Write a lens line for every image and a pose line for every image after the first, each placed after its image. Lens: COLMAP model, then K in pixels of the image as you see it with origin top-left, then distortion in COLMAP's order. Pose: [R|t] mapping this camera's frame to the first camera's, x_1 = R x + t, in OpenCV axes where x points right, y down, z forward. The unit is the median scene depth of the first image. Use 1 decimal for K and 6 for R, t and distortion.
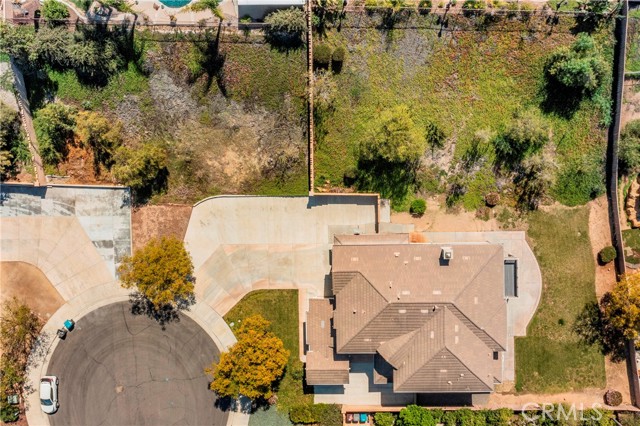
lens RADIAL K [[660.0, 0, 350.5], [0, 660.0, 187.0], [0, 0, 1]] dist [-0.012504, 0.003169]
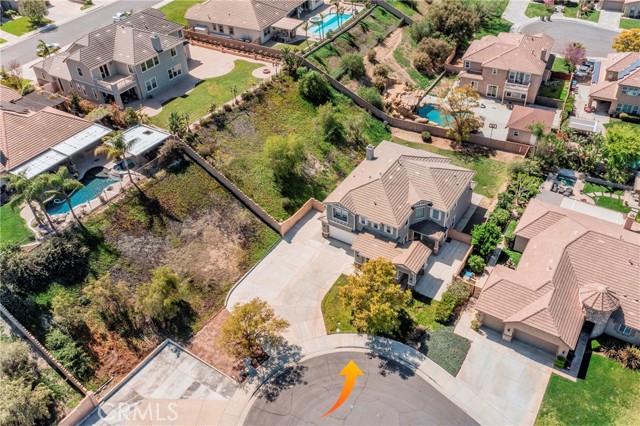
lens RADIAL K [[548.7, 0, 347.7], [0, 548.7, 200.3], [0, 0, 1]] dist [-0.015044, -0.004737]
pose [[0.520070, -0.510476, 0.684793, -0.673819], [0.854116, 0.307351, -0.419550, 0.533625], [0.003699, 0.803088, 0.595849, 0.341596]]
